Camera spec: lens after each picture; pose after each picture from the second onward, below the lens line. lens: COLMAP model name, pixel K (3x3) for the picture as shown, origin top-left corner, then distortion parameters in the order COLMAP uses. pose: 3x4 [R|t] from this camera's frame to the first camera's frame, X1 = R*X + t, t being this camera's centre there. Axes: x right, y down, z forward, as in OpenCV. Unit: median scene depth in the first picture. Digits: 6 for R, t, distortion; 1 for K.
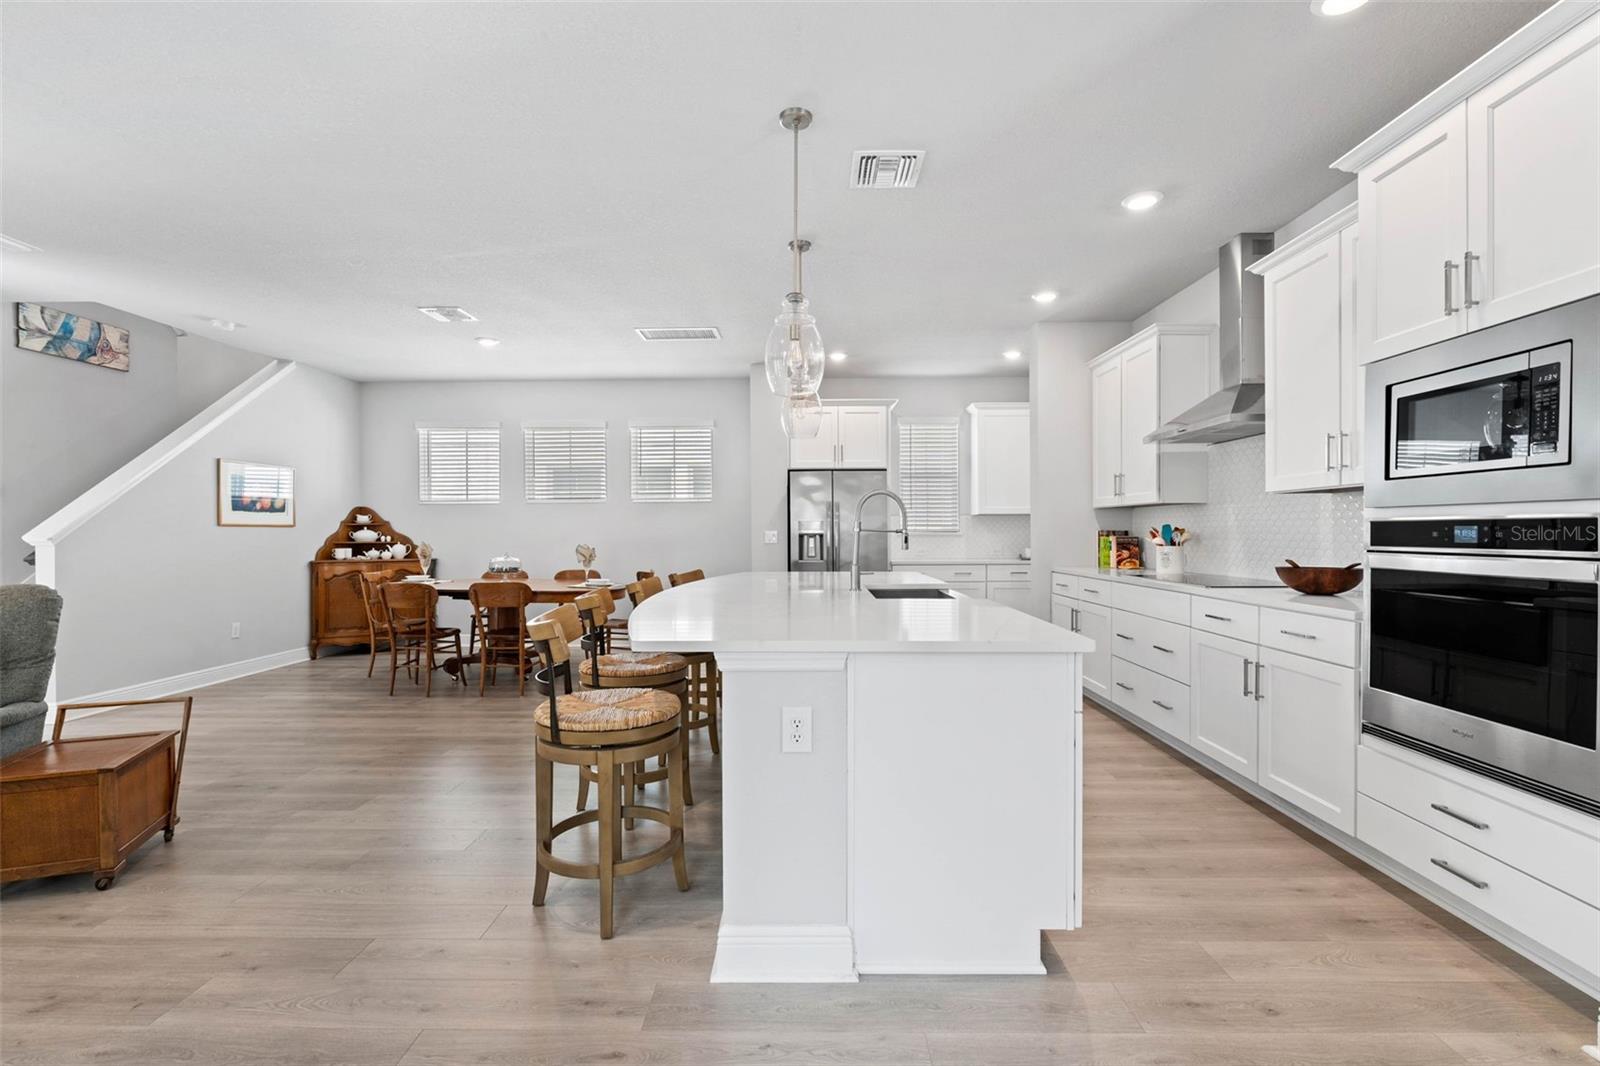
lens RADIAL K [[717.2, 0, 811.7], [0, 717.2, 532.1], [0, 0, 1]] dist [-0.013026, 0.000851]
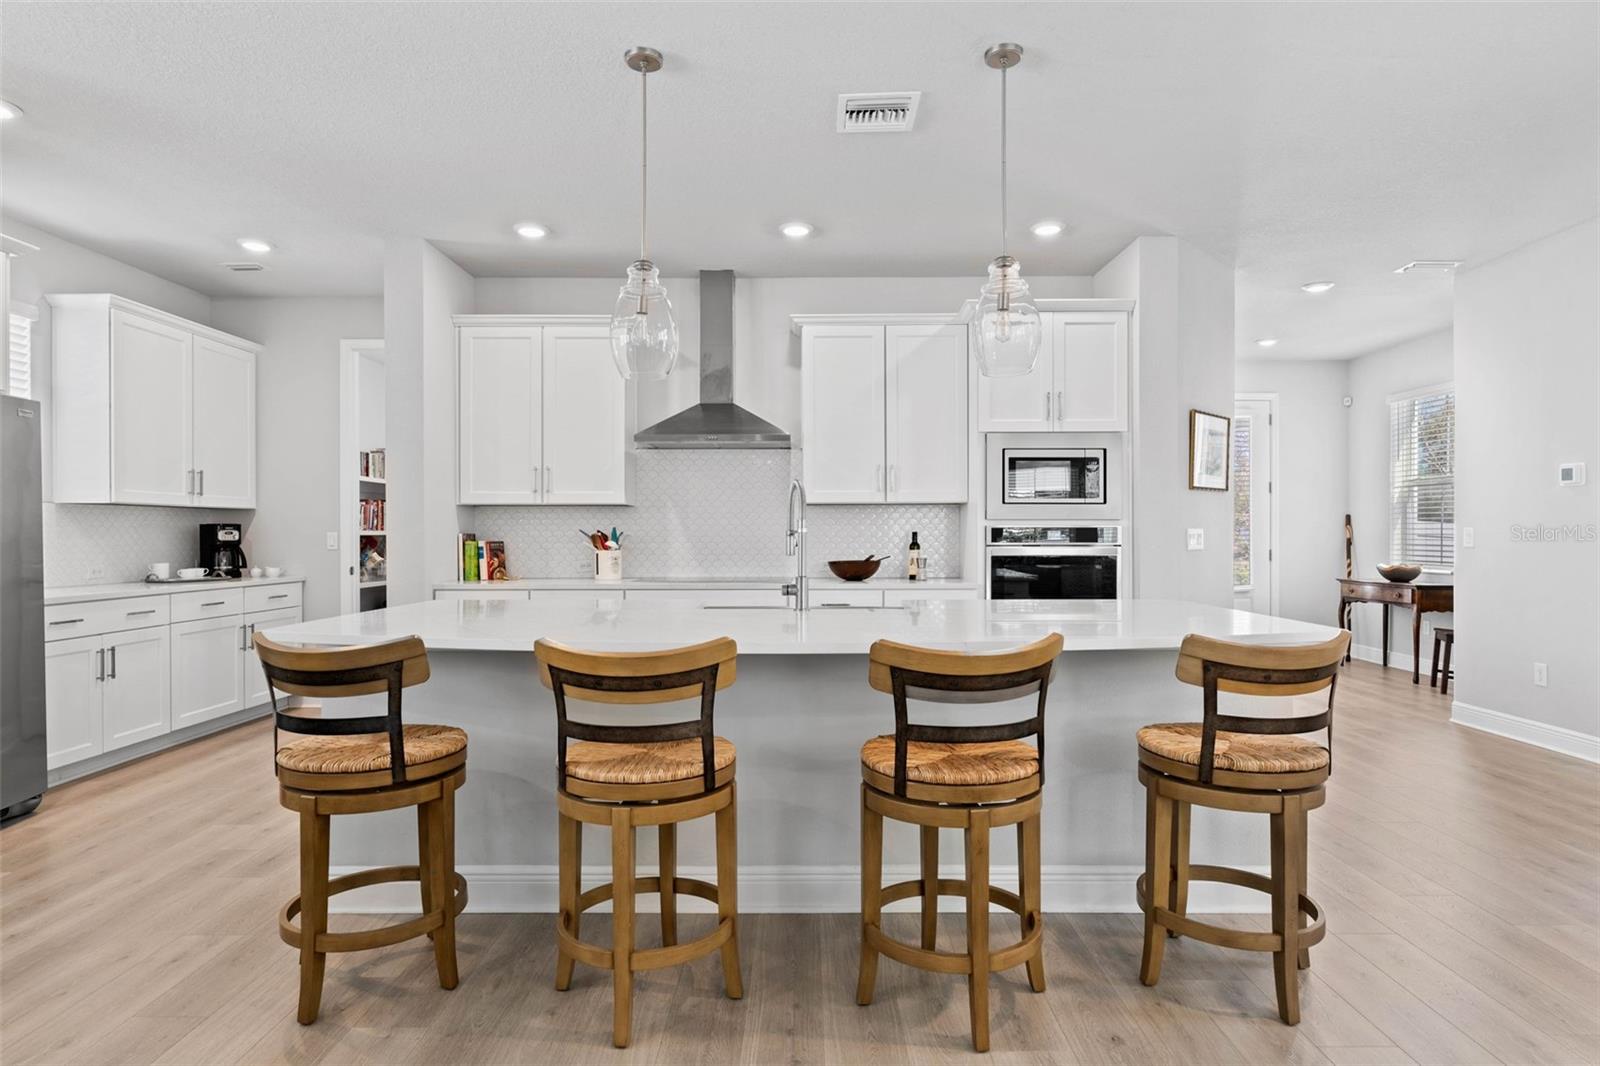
lens RADIAL K [[717.2, 0, 796.8], [0, 717.2, 536.9], [0, 0, 1]] dist [-0.013026, 0.000851]
pose [[0.000692, 0.002397, 0.999997, -0.368457], [0.001358, 0.999996, -0.002398, 0.003633], [-0.999999, 0.001359, 0.000688, 0.607145]]
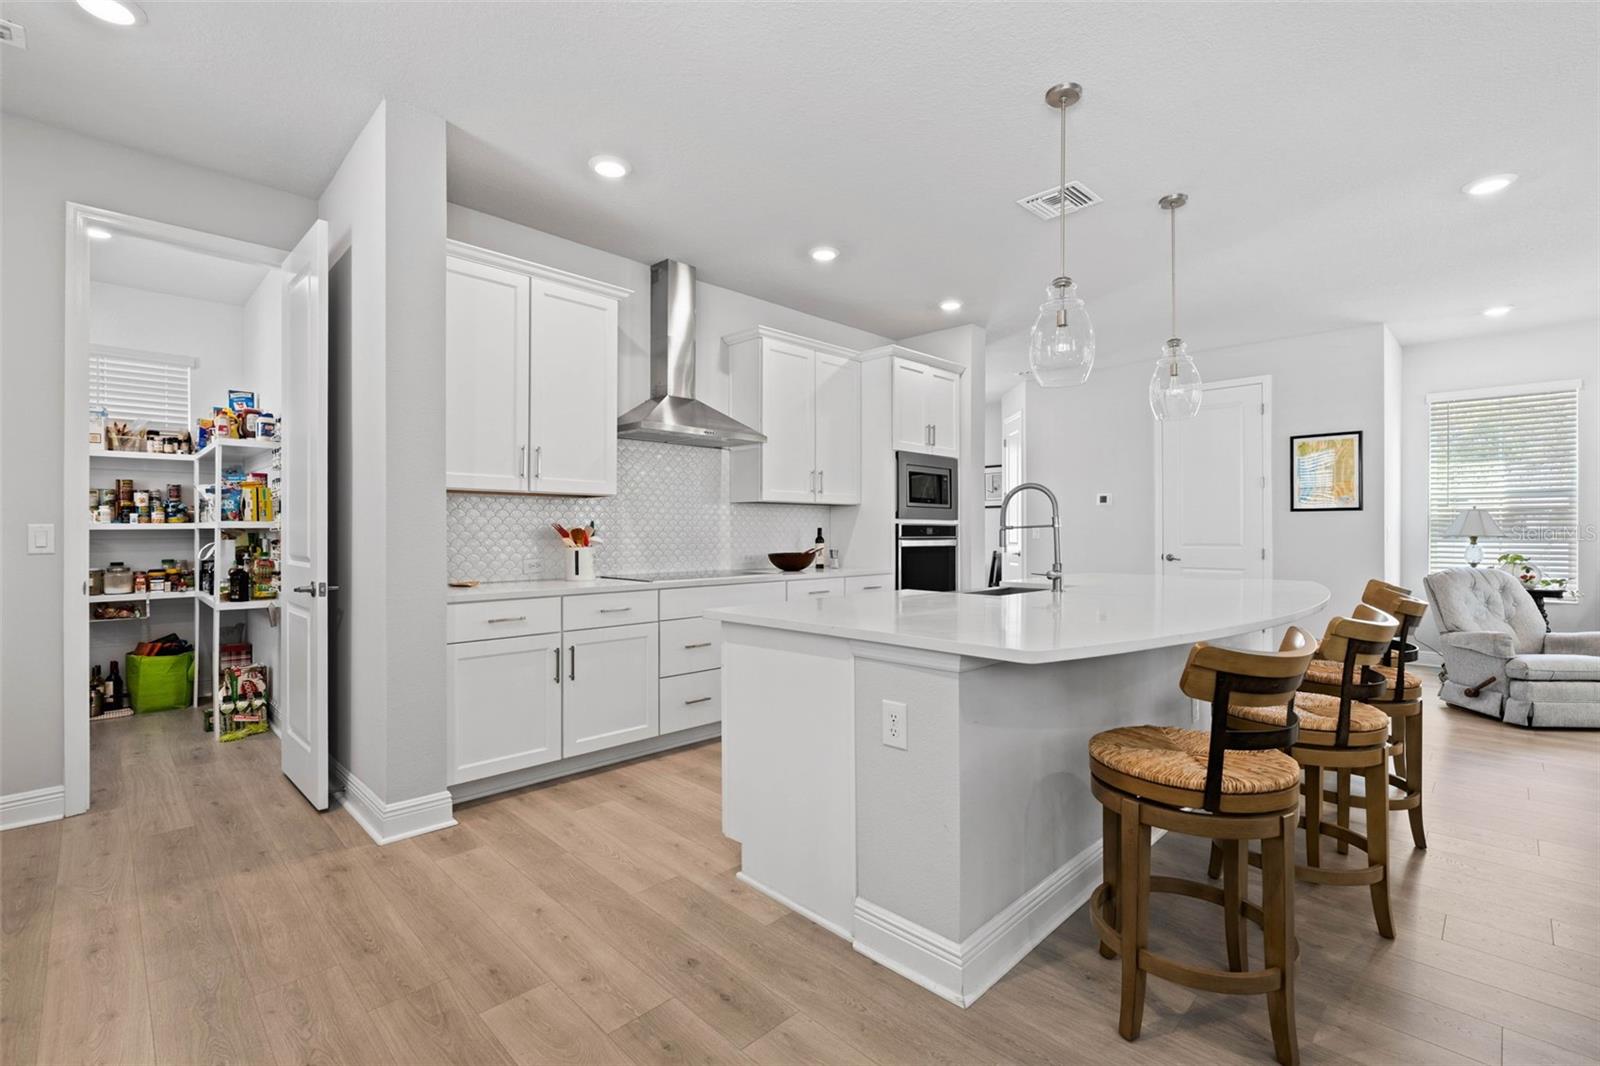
lens RADIAL K [[717.2, 0, 789.8], [0, 717.2, 537.0], [0, 0, 1]] dist [-0.013026, 0.000851]
pose [[-0.699969, 0.006212, 0.714147, -0.215617], [0.007026, 0.999974, -0.001811, 0.009309], [-0.714139, 0.003750, -0.699994, 1.151345]]
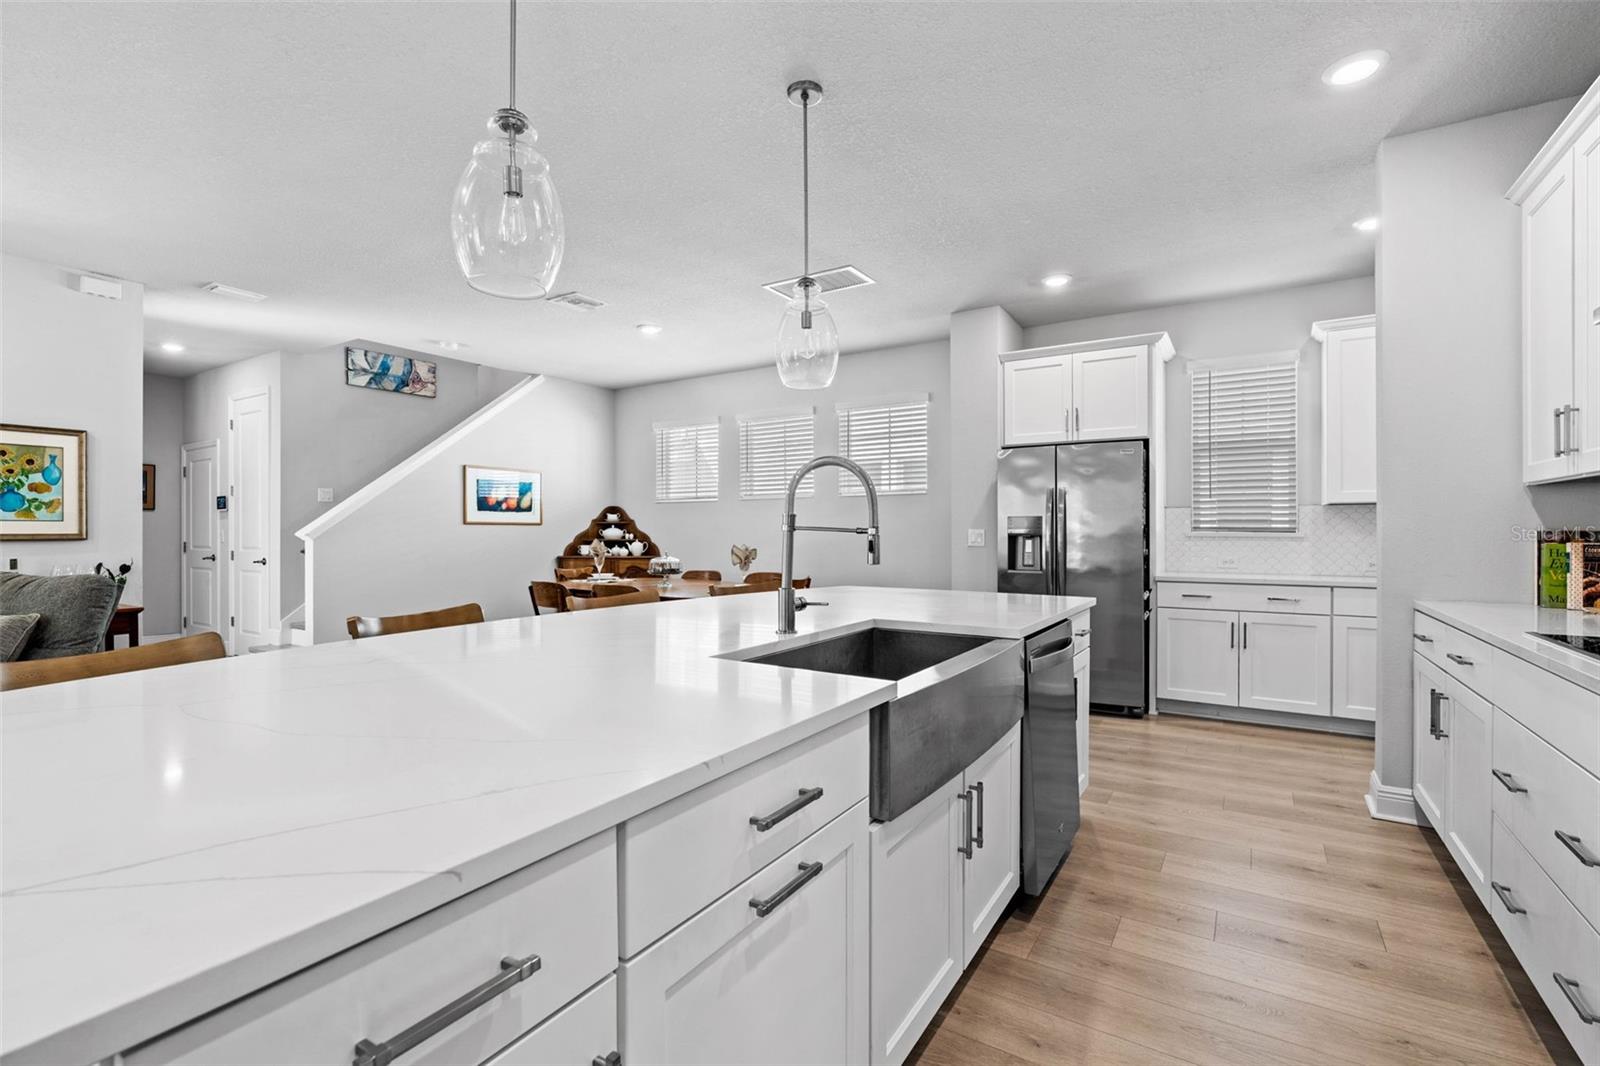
lens RADIAL K [[717.2, 0, 804.6], [0, 717.2, 529.7], [0, 0, 1]] dist [-0.013026, 0.000851]
pose [[0.840589, 0.002634, -0.541667, 0.232938], [-0.003413, 0.999994, -0.000435, -0.000901], [0.541662, 0.002214, 0.840593, 0.314434]]
